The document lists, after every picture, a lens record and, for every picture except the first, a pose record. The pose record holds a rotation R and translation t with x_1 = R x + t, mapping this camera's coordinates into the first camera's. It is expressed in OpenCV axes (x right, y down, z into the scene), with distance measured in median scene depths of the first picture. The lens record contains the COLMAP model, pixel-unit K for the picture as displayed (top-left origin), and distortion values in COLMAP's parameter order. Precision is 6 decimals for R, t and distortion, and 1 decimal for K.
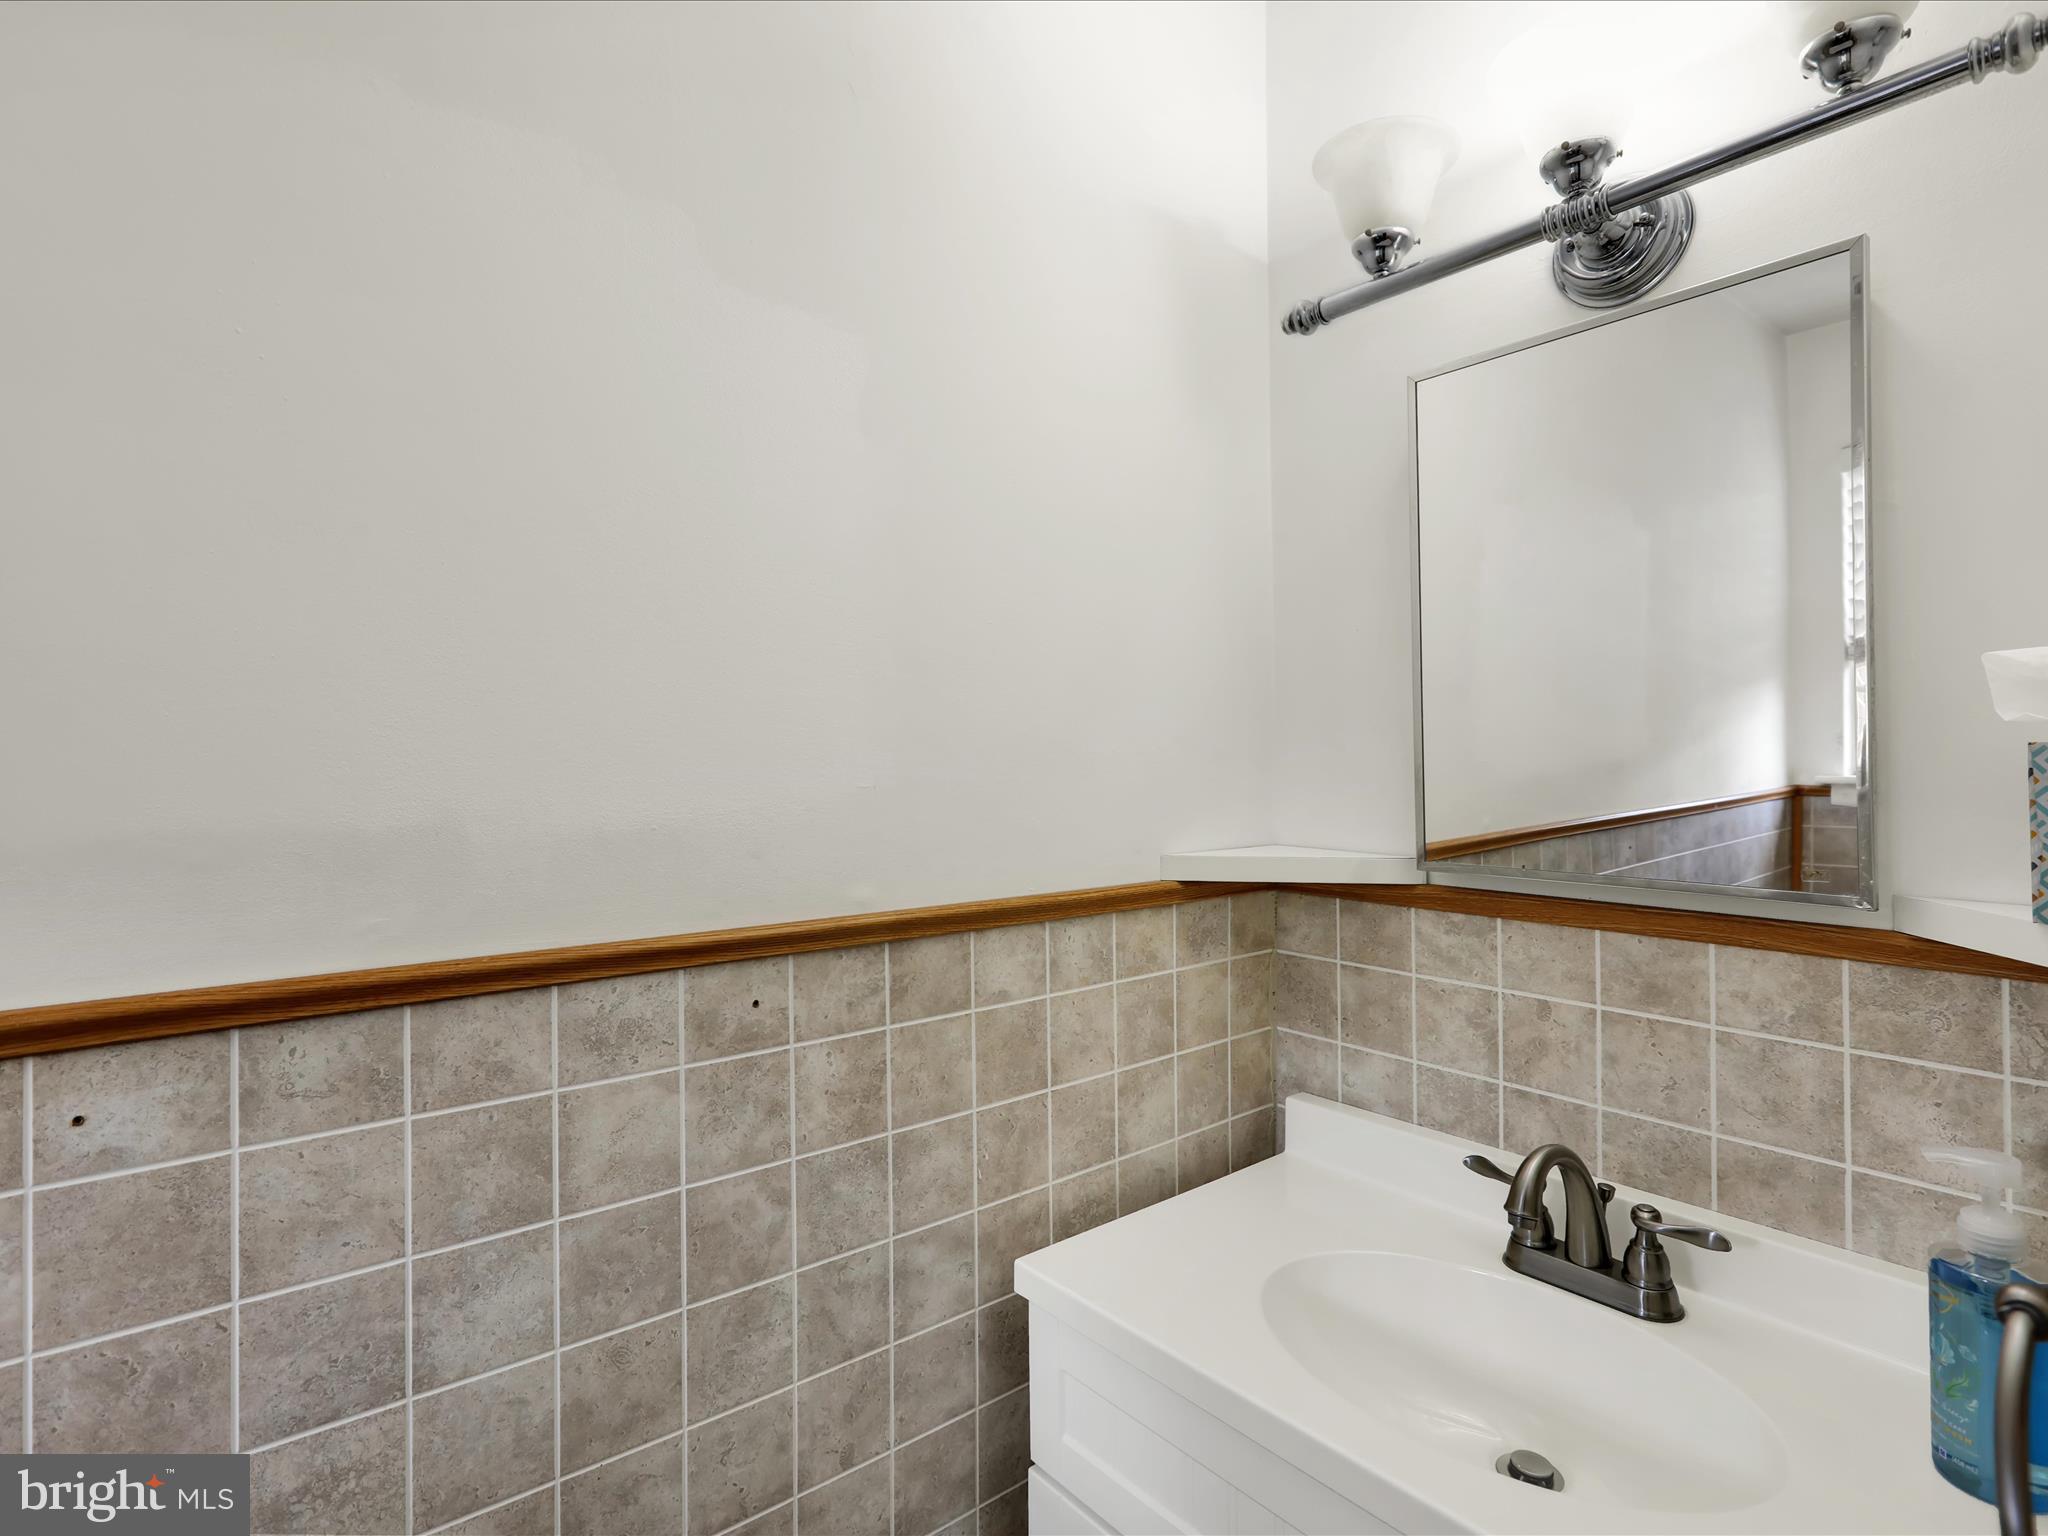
lens RADIAL K [[1061.4, 0, 1016.8], [0, 1061.4, 755.5], [0, 0, 1]] dist [-0.005877, 0.003689]
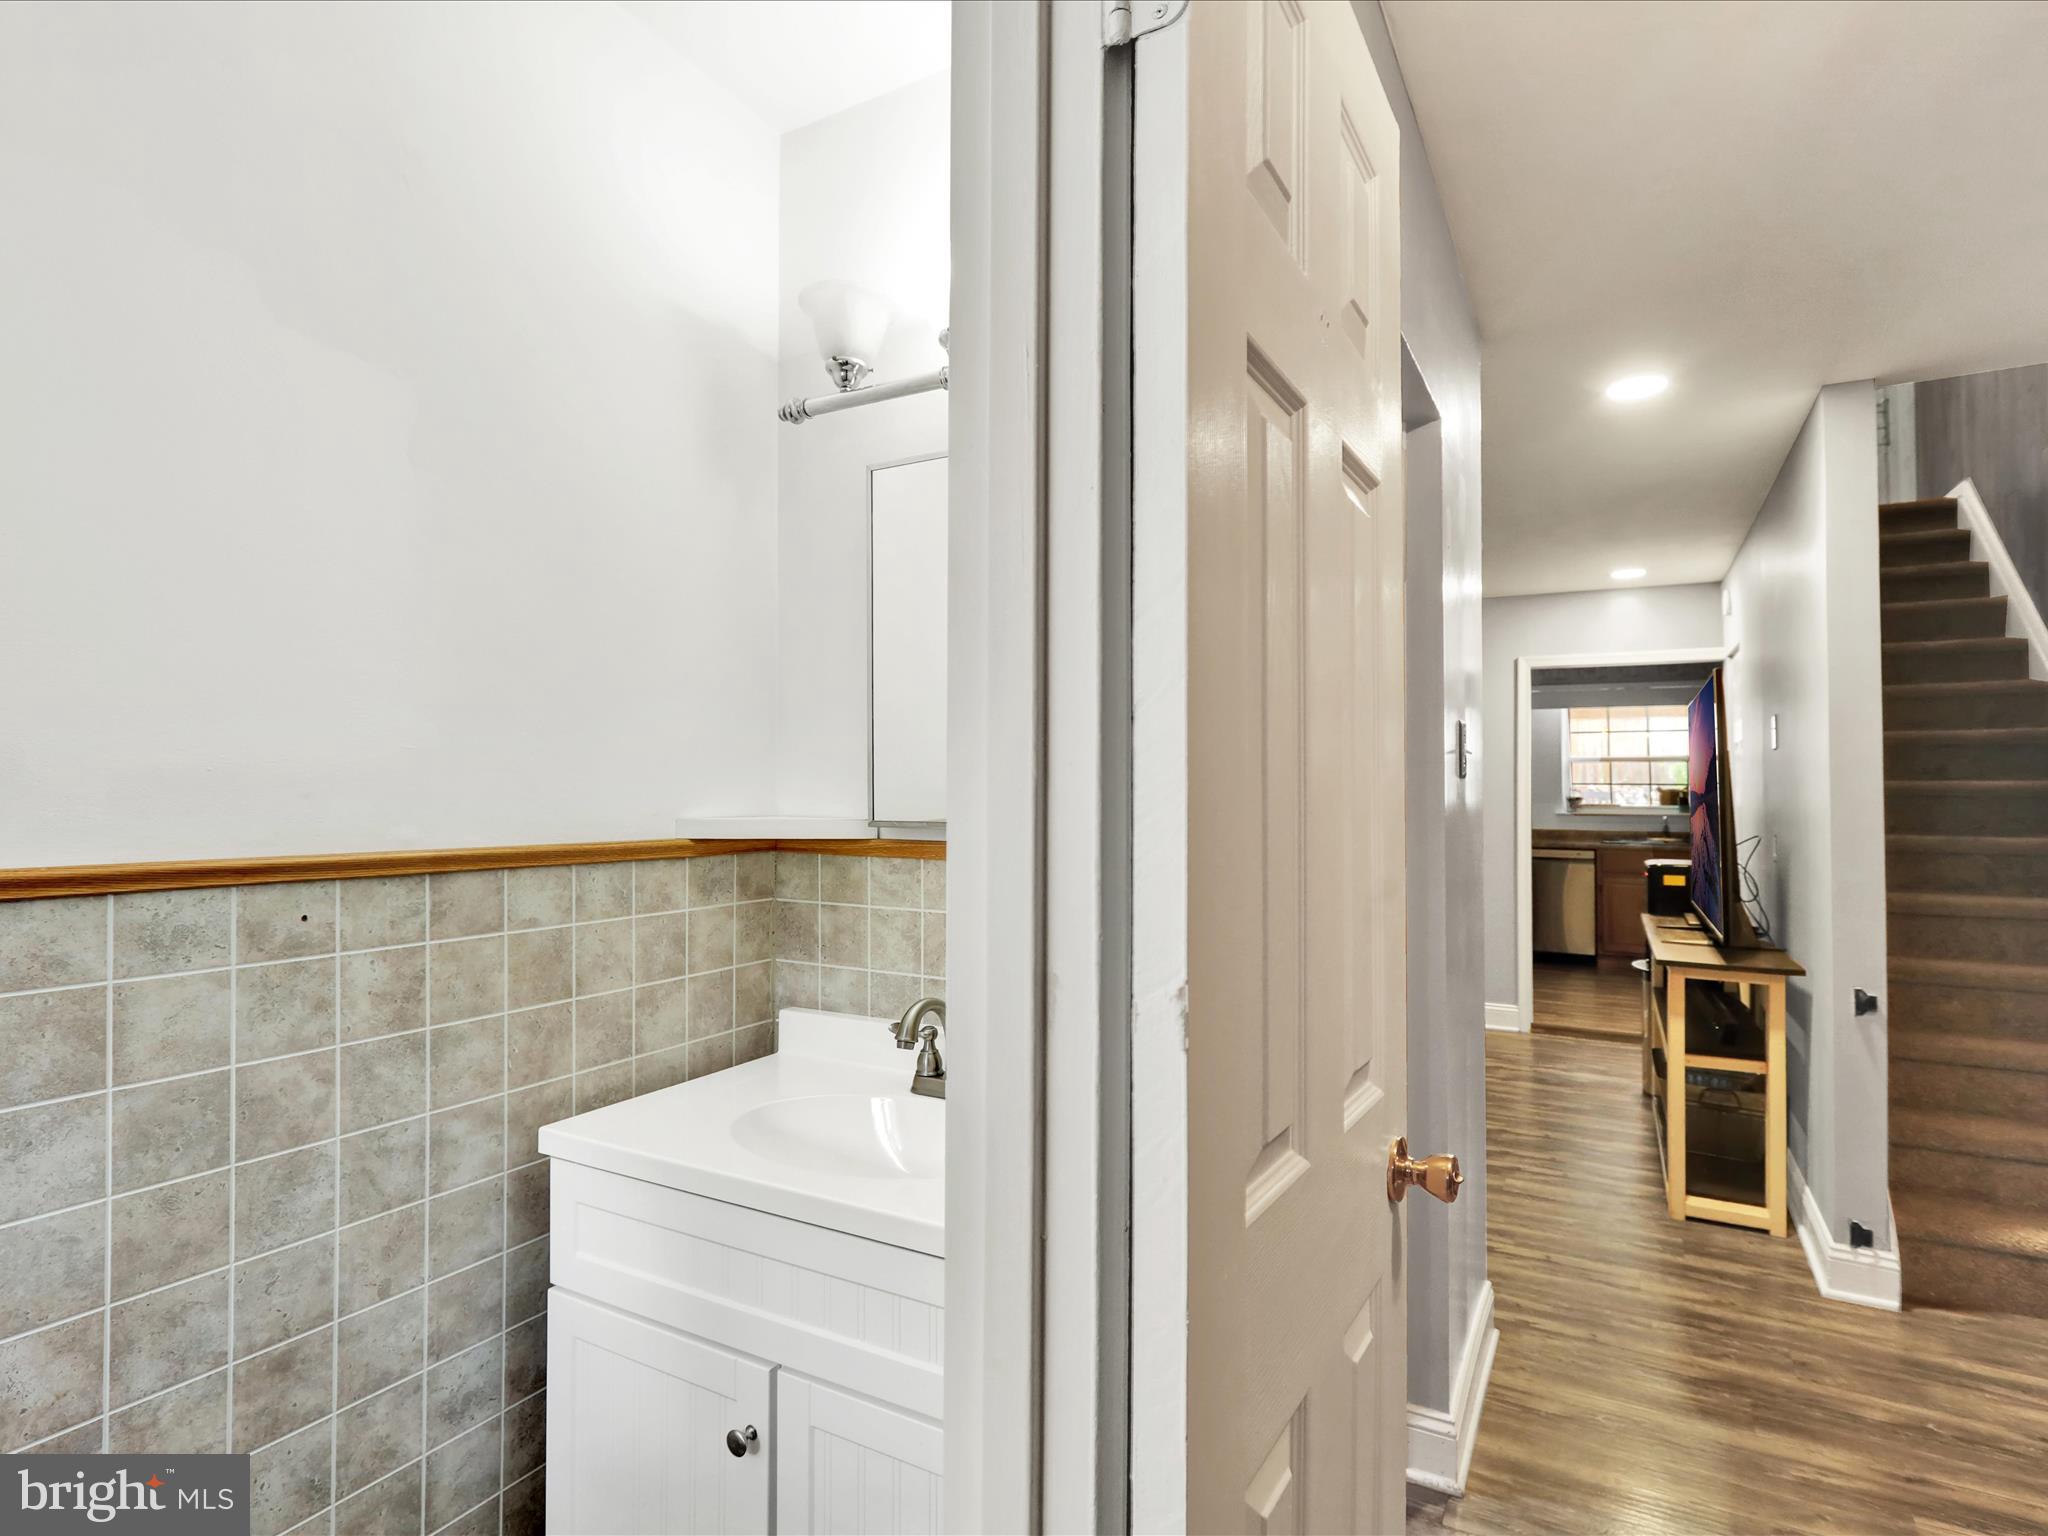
lens RADIAL K [[1061.4, 0, 1021.3], [0, 1061.4, 789.2], [0, 0, 1]] dist [-0.005877, 0.003689]
pose [[0.929815, 0.013351, 0.367785, 0.062488], [-0.012646, 0.999911, -0.004328, 0.070223], [-0.367810, -0.000627, 0.929901, -0.386014]]
